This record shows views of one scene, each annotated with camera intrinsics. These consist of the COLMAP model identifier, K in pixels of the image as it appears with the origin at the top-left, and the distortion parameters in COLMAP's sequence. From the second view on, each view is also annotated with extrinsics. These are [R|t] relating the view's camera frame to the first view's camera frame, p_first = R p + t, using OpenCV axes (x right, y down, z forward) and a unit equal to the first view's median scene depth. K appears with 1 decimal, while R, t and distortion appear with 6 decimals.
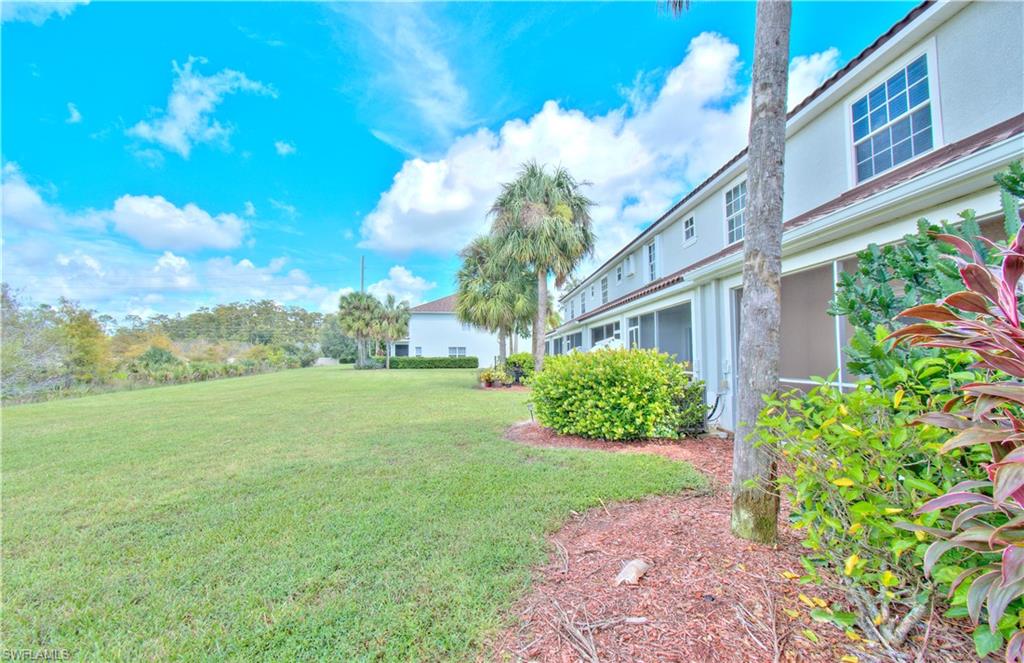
lens RADIAL K [[438.4, 0, 514.7], [0, 438.4, 330.0], [0, 0, 1]] dist [0.002813, -0.000269]
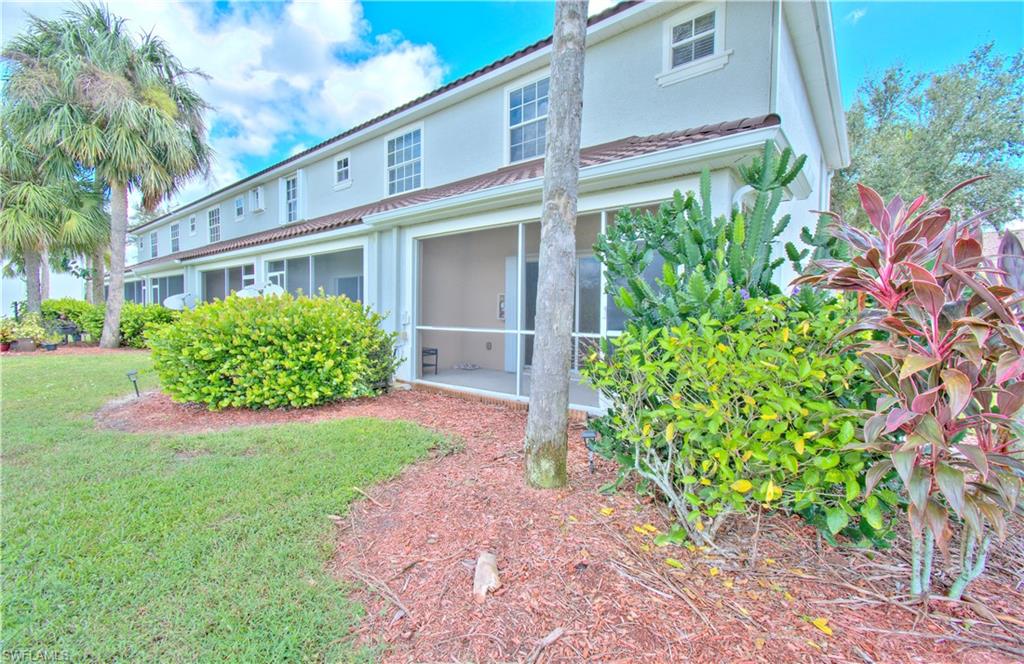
lens RADIAL K [[437.3, 0, 512.0], [0, 437.3, 332.0], [0, 0, 1]] dist [-0.025931, 0.014094]
pose [[0.666319, -0.016797, 0.745478, -0.098115], [-0.063413, 0.994848, 0.079095, 0.024548], [-0.742966, -0.099975, 0.661821, 0.185349]]
